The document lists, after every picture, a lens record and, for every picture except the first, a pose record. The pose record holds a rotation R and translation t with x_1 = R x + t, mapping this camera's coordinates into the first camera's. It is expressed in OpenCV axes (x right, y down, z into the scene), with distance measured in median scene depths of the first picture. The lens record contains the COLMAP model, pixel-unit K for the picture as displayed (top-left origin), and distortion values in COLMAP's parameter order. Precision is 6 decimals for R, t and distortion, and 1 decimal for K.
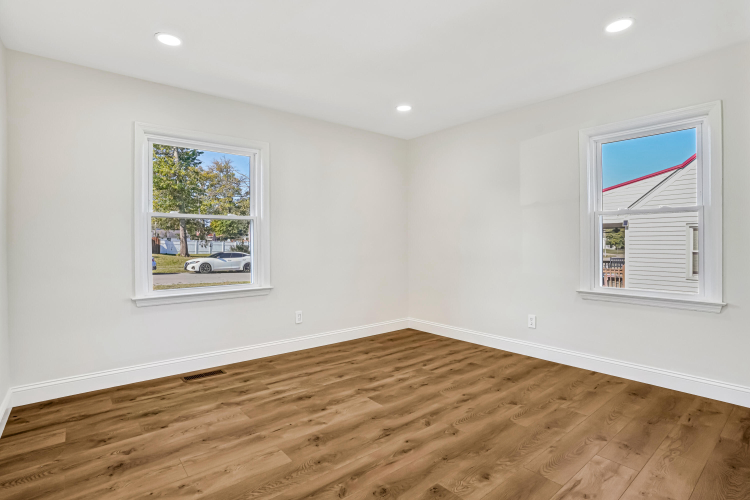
lens RADIAL K [[367.9, 0, 374.2], [0, 367.9, 251.1], [0, 0, 1]] dist [-0.051594, 0.020270]
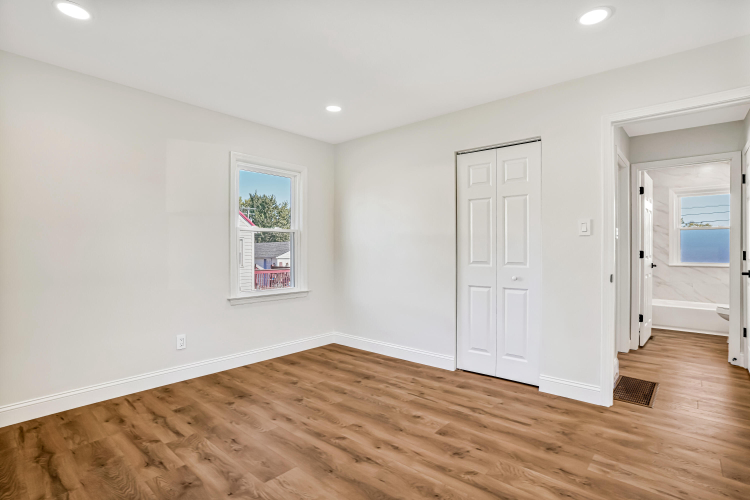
lens RADIAL K [[367.9, 0, 379.8], [0, 367.9, 247.9], [0, 0, 1]] dist [-0.051594, 0.020270]
pose [[-0.148412, 0.008298, 0.988891, -0.713076], [0.026148, 0.999648, -0.004464, -0.030484], [-0.988580, 0.025195, -0.148577, 0.863723]]
